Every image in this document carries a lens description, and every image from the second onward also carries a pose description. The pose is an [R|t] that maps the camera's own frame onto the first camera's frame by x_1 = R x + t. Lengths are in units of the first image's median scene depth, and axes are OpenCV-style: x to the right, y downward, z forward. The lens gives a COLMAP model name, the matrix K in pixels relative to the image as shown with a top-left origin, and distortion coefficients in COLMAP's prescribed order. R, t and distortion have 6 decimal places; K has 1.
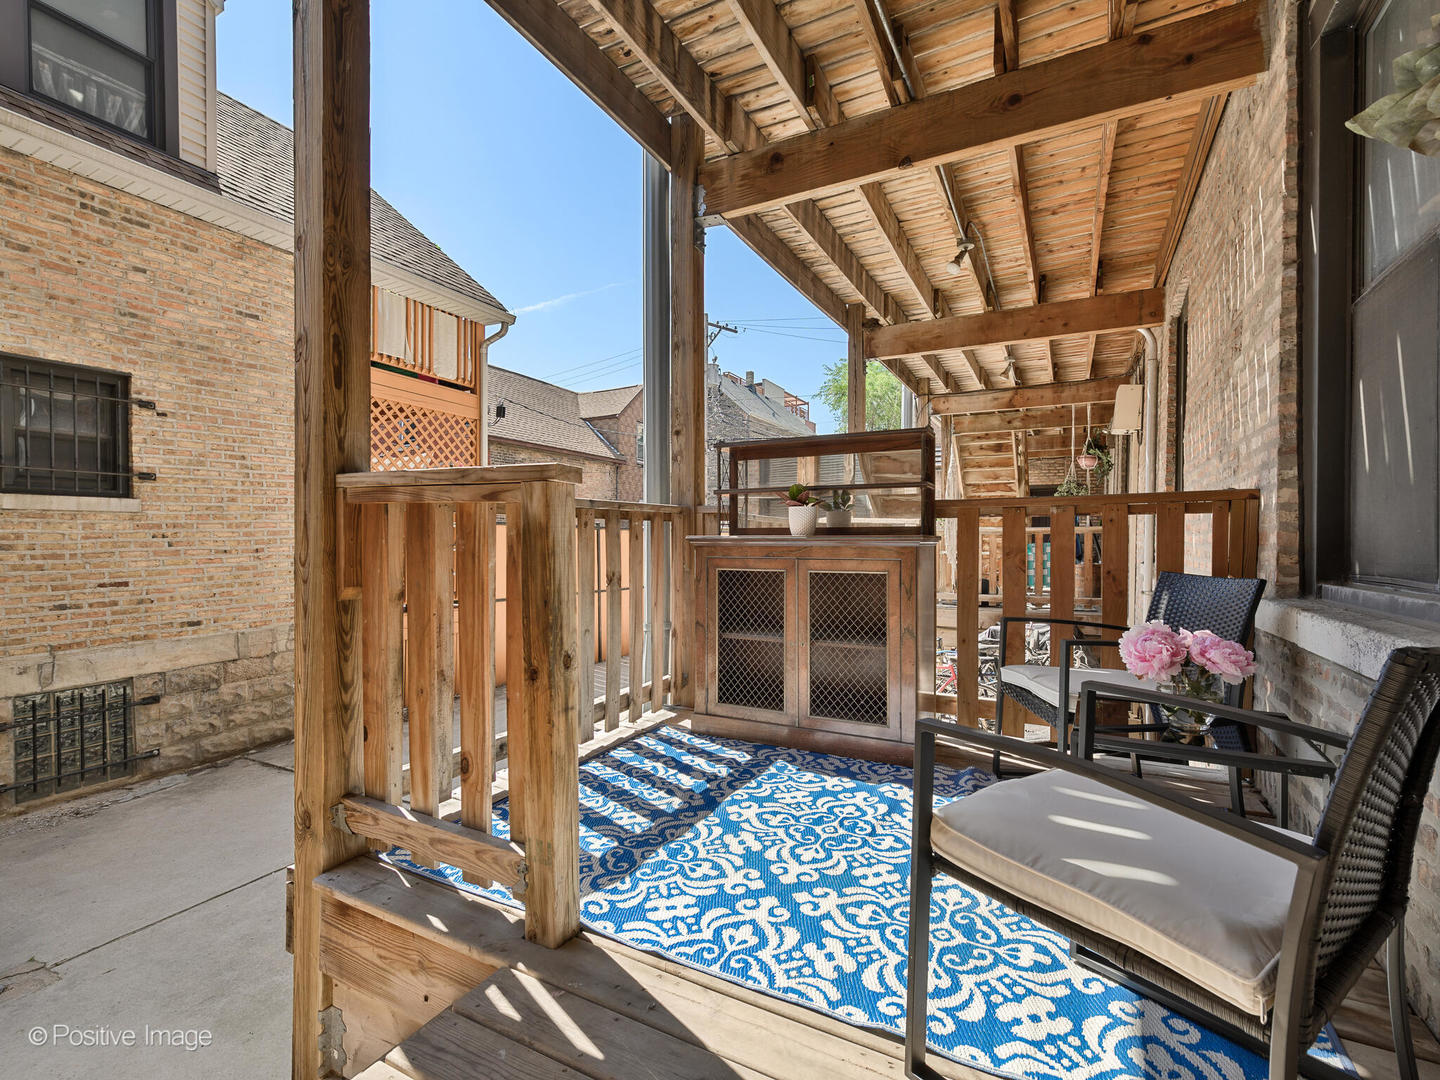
lens RADIAL K [[653.2, 0, 722.4], [0, 653.2, 543.8], [0, 0, 1]] dist [0.000445, -0.000082]
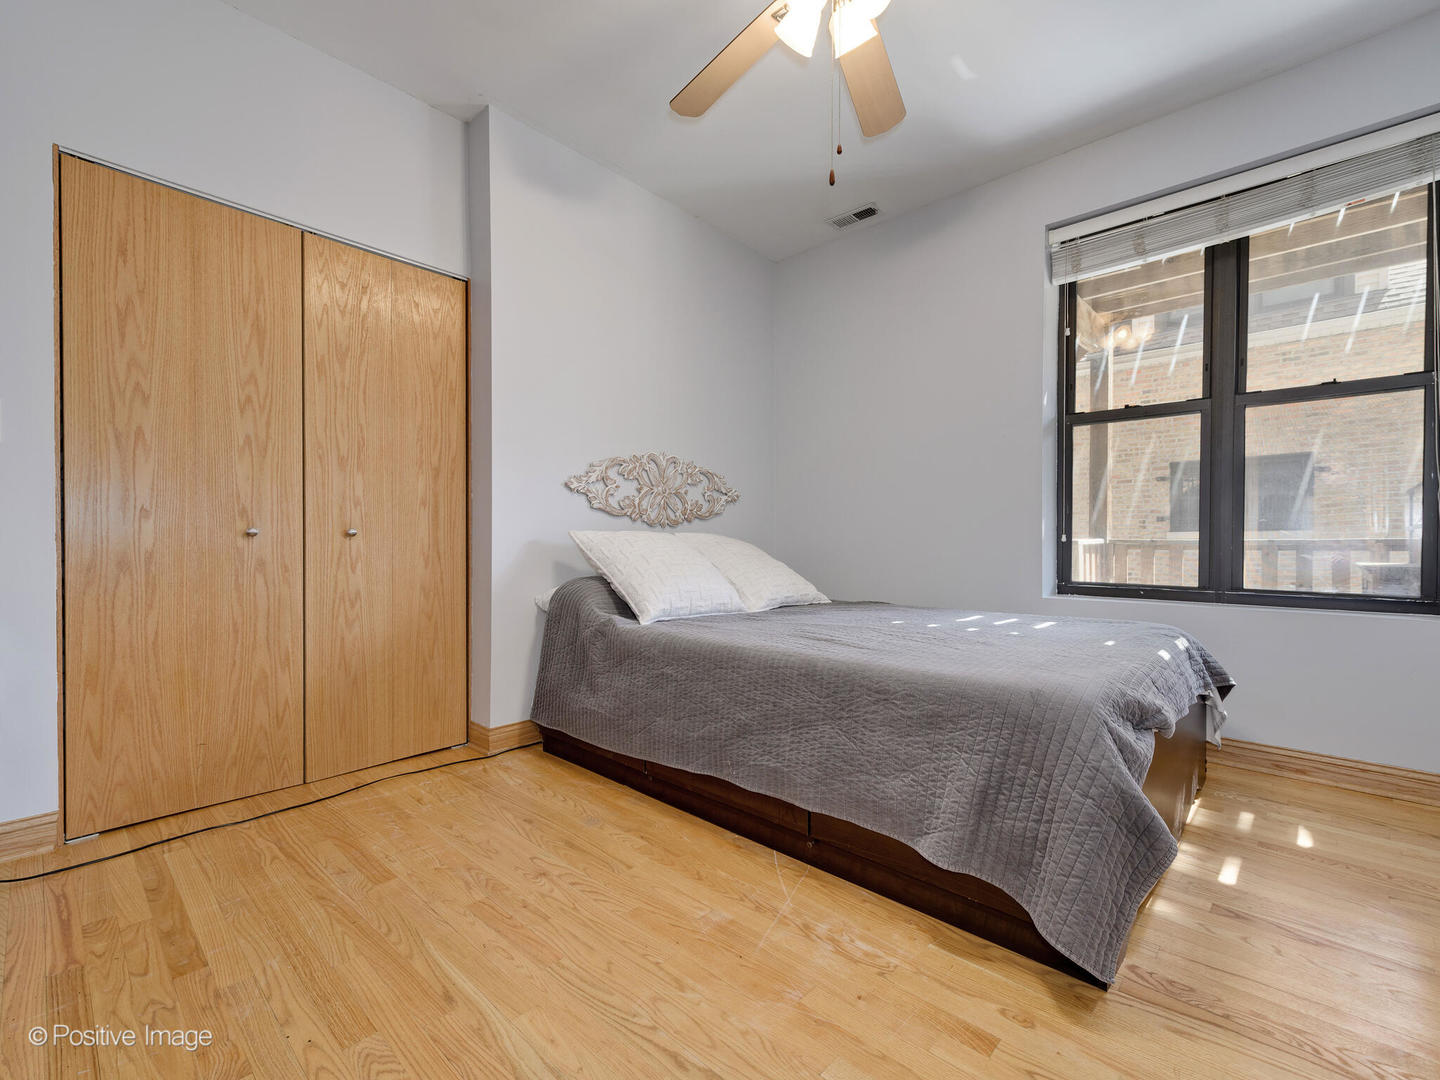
lens RADIAL K [[635.9, 0, 718.1], [0, 635.9, 553.7], [0, 0, 1]] dist [-0.001735, -0.000073]
pose [[-0.251411, 0.014574, -0.967771, 0.912387], [-0.012403, 0.999756, 0.018278, -0.022848], [0.967801, 0.016599, -0.251169, -0.003845]]
